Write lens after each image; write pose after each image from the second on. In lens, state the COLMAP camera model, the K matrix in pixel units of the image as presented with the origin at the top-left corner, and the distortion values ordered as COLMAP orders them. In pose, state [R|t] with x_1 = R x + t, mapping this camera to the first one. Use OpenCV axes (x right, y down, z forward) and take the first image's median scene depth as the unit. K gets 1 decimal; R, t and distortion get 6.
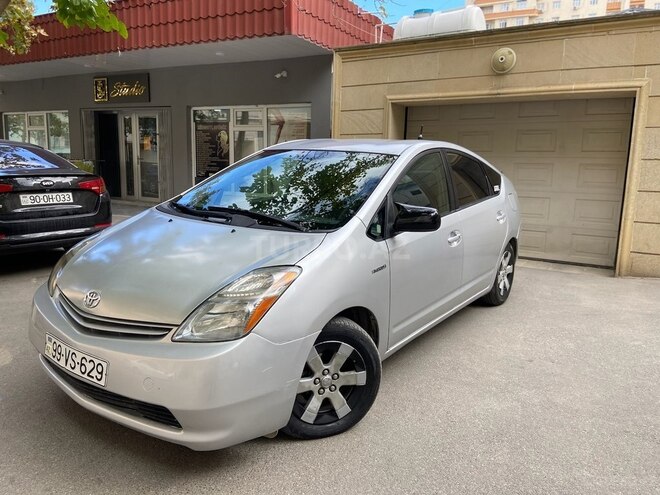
lens RADIAL K [[492.6, 0, 330.4], [0, 492.6, 241.1], [0, 0, 1]] dist [0.136584, -0.174140]
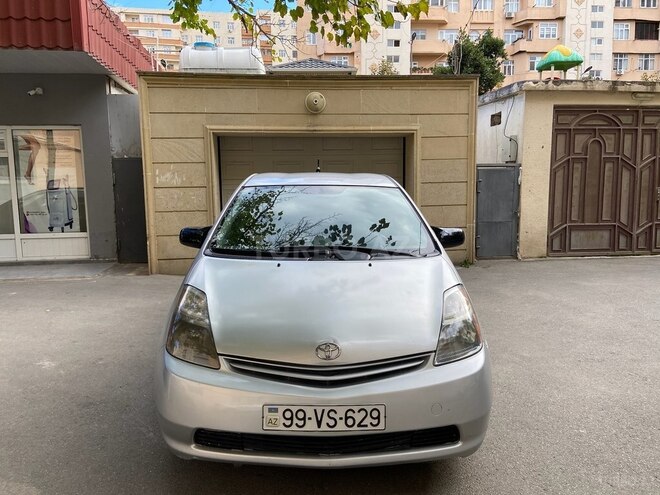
lens RADIAL K [[492.2, 0, 332.8], [0, 492.2, 240.3], [0, 0, 1]] dist [0.135472, -0.169706]
pose [[0.790027, -0.103338, 0.604300, -0.418775], [0.130383, 0.991463, -0.000910, -0.038291], [-0.599048, 0.079510, 0.796756, 0.089055]]
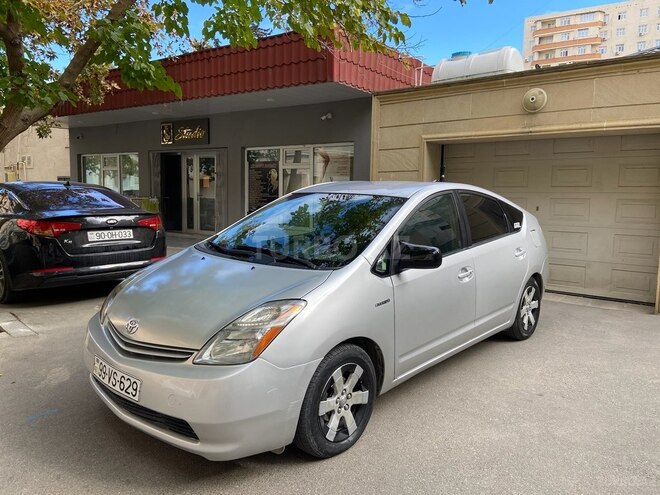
lens RADIAL K [[490.5, 0, 332.1], [0, 490.5, 238.0], [0, 0, 1]] dist [0.142790, -0.174784]
pose [[0.994073, -0.000500, -0.108712, 0.050046], [-0.006803, 0.997743, -0.066797, -0.006660], [0.108500, 0.067141, 0.991826, -0.053510]]
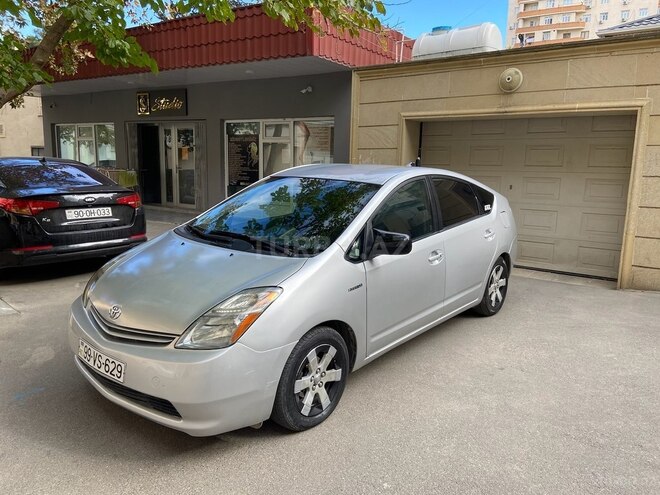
lens RADIAL K [[492.2, 0, 332.8], [0, 492.2, 240.3], [0, 0, 1]] dist [0.135472, -0.169706]
pose [[0.997384, 0.006232, -0.072019, 0.060648], [-0.006377, 0.999978, -0.001776, -0.025113], [0.072007, 0.002230, 0.997402, -0.078971]]
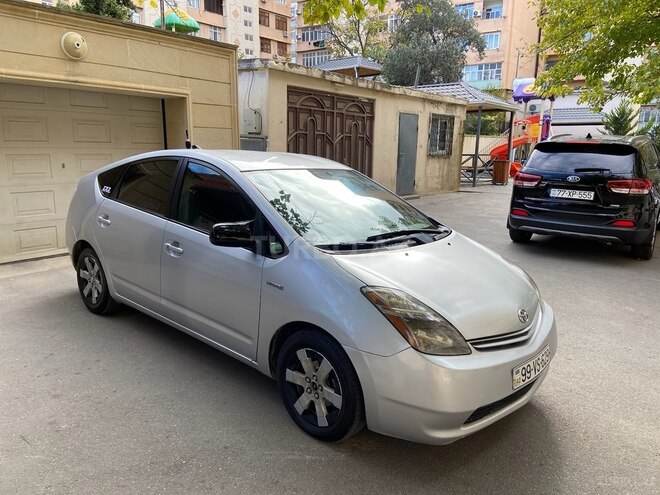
lens RADIAL K [[492.6, 0, 330.4], [0, 492.6, 241.1], [0, 0, 1]] dist [0.136584, -0.174140]
pose [[0.106381, -0.215626, 0.970664, -0.684424], [0.139190, 0.969821, 0.200184, -0.151779], [-0.984535, 0.113811, 0.133183, 0.527785]]
